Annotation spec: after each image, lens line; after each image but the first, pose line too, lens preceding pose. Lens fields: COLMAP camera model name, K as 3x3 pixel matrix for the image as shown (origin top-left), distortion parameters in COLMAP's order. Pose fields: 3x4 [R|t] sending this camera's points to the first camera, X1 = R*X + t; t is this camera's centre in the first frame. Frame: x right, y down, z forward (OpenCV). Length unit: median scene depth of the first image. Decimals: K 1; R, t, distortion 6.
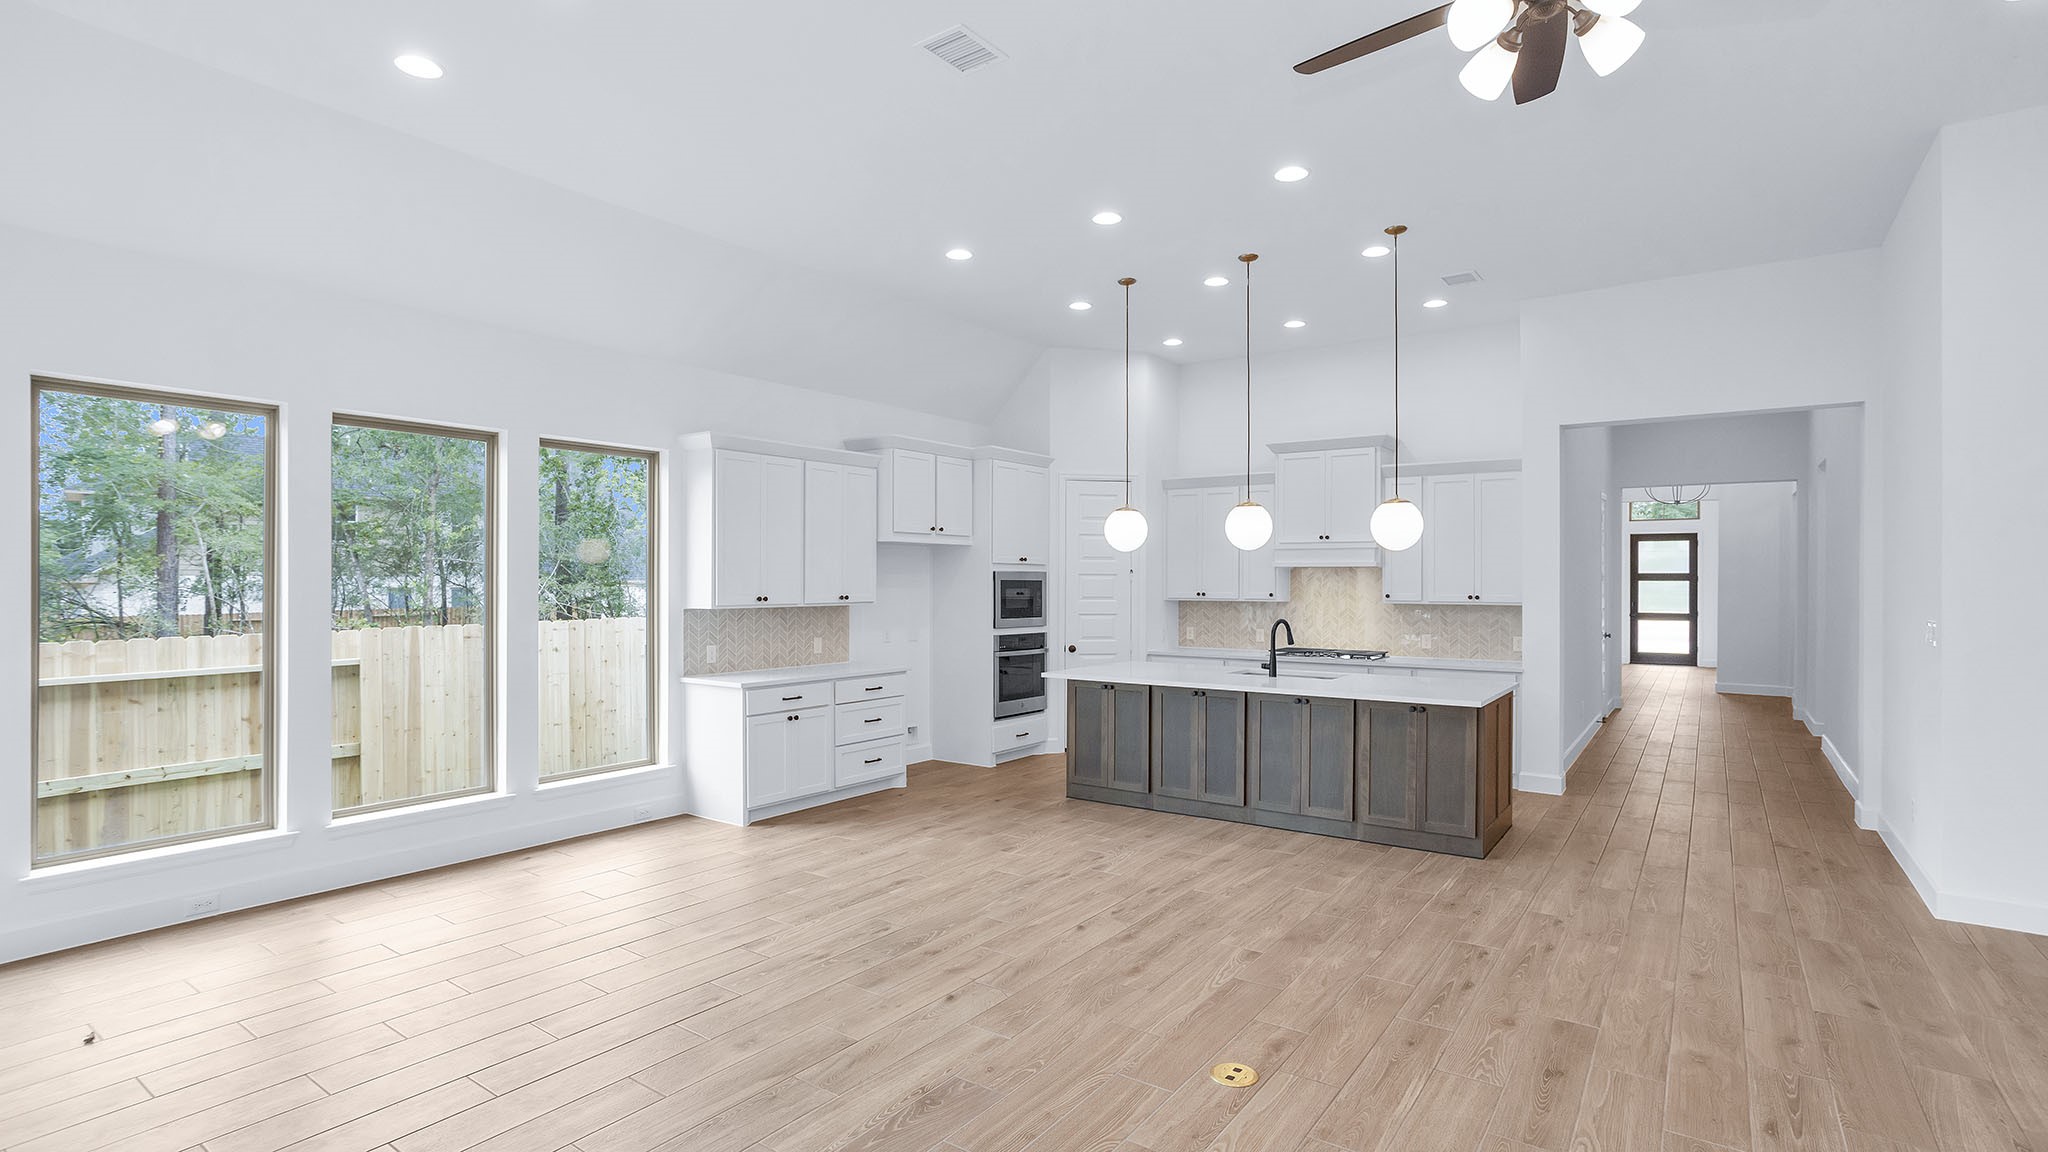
lens RADIAL K [[987.6, 0, 1024.0], [0, 987.6, 576.0], [0, 0, 1]] dist [-0.065654, 0.042586]
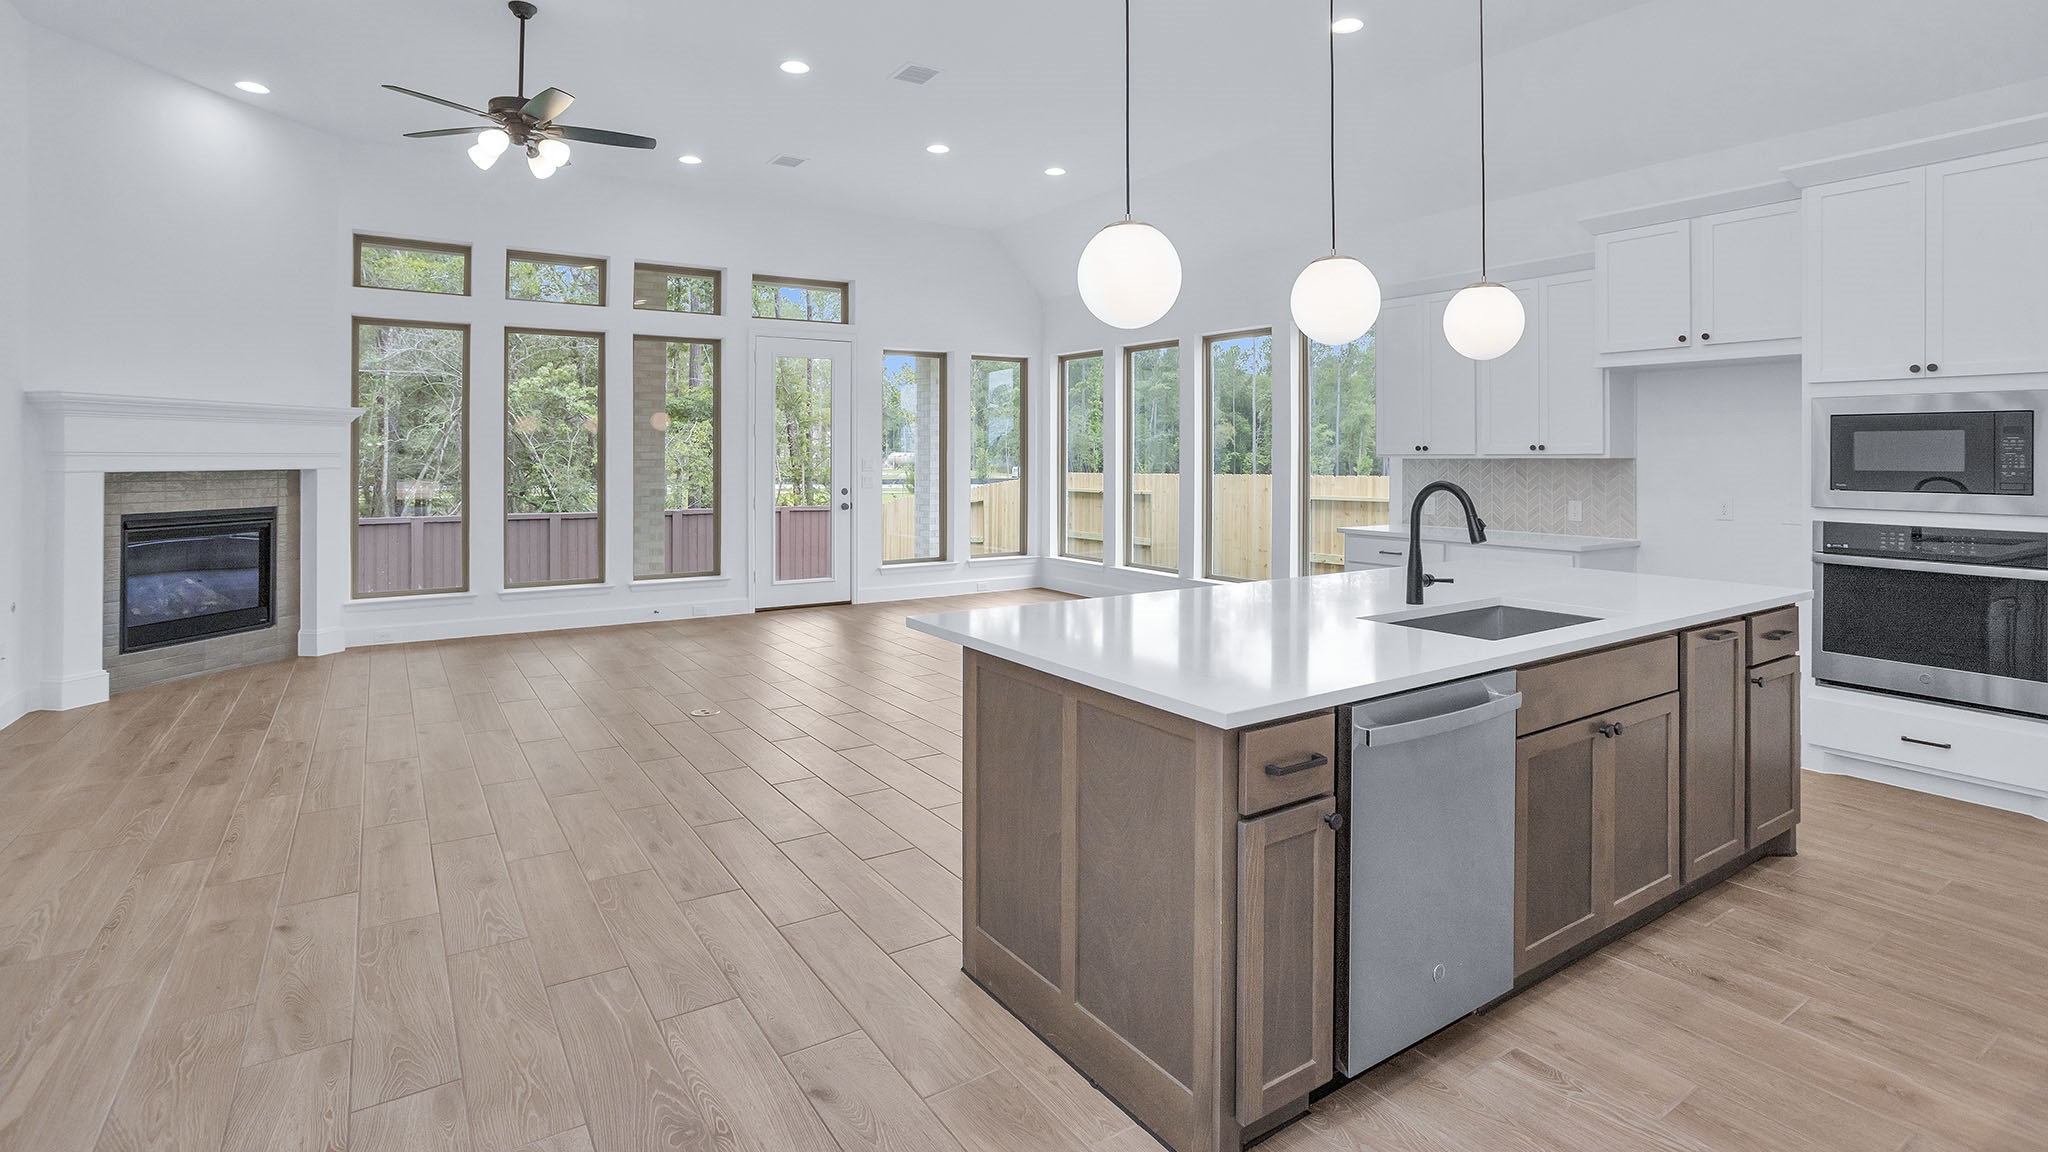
lens RADIAL K [[981.7, 0, 1026.4], [0, 981.7, 485.3], [0, 0, 1]] dist [-0.061165, 0.035362]
pose [[-0.350729, 0.024622, -0.936153, 0.724606], [0.001700, 0.999669, 0.025656, 0.033630], [0.936476, 0.007406, -0.350655, 0.959278]]
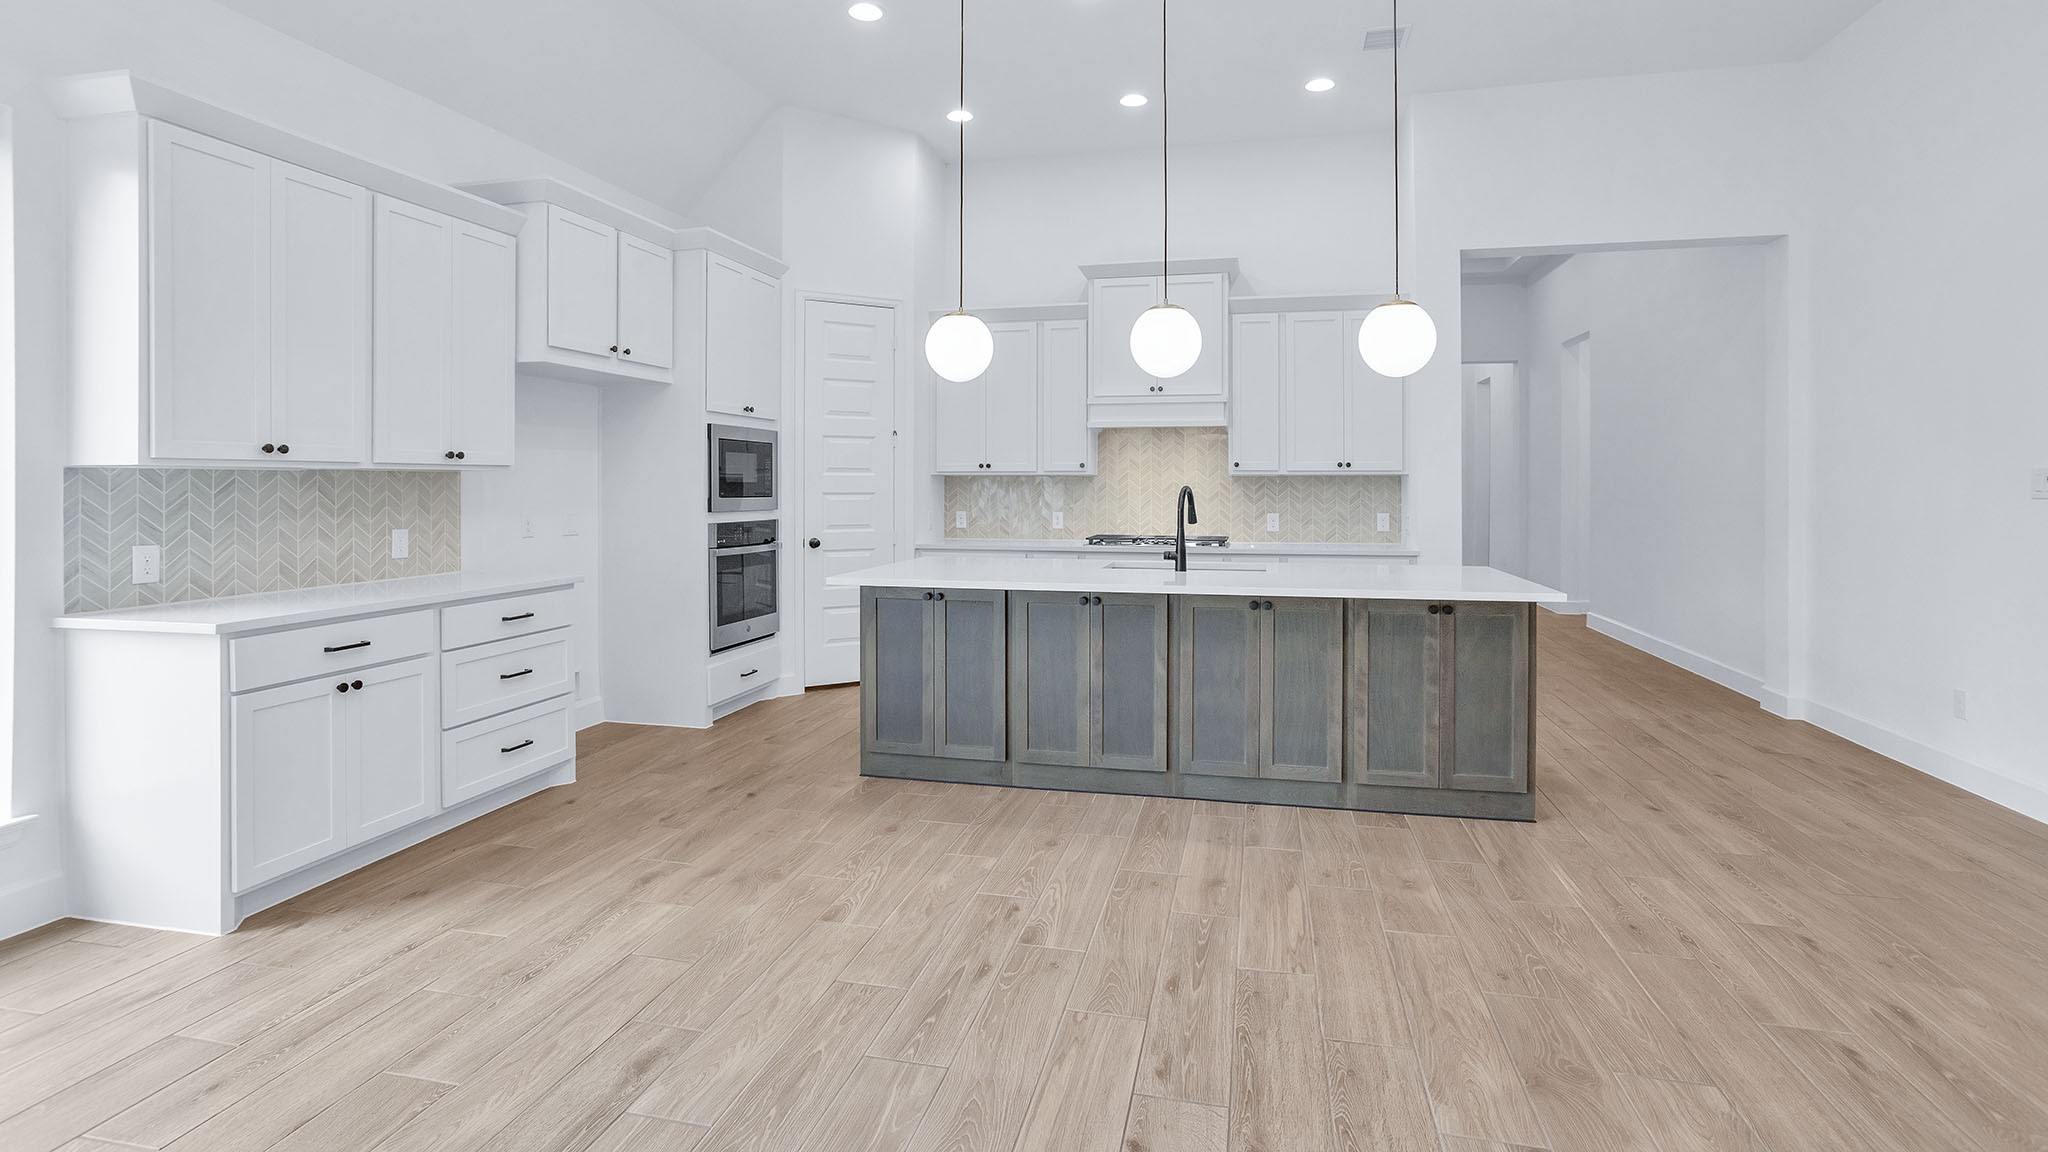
lens RADIAL K [[981.7, 0, 1026.4], [0, 981.7, 485.3], [0, 0, 1]] dist [-0.061165, 0.035362]
pose [[0.925191, -0.002615, 0.379493, -0.098041], [0.000255, 0.999980, 0.006269, 0.038246], [-0.379502, -0.005703, 0.925173, 0.405049]]
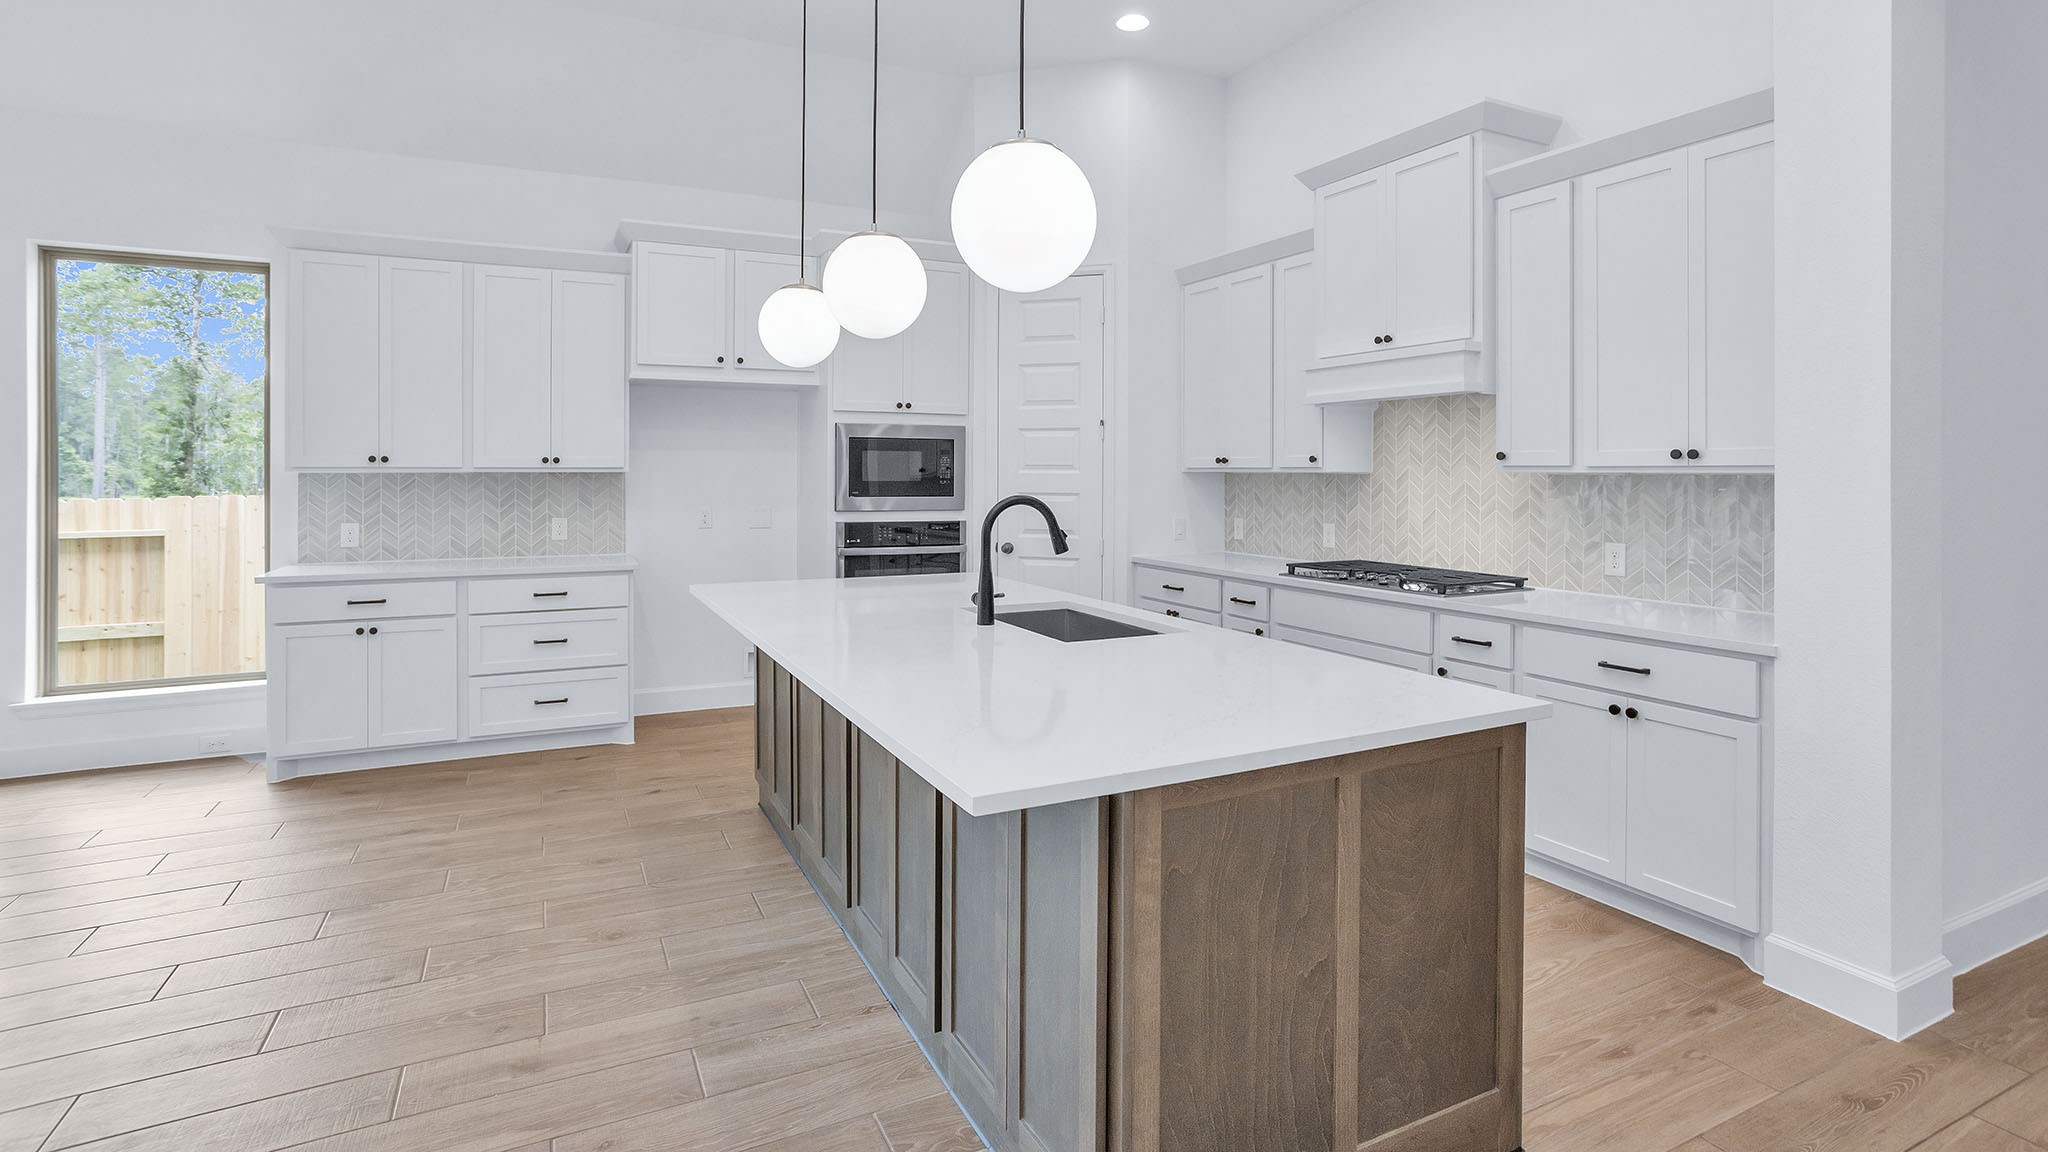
lens RADIAL K [[981.7, 0, 1026.4], [0, 981.7, 485.3], [0, 0, 1]] dist [-0.061165, 0.035362]
pose [[0.883830, 0.005849, -0.467772, 0.464267], [0.001898, 0.999869, 0.016087, 0.031548], [0.467805, -0.015106, 0.883703, 0.599177]]
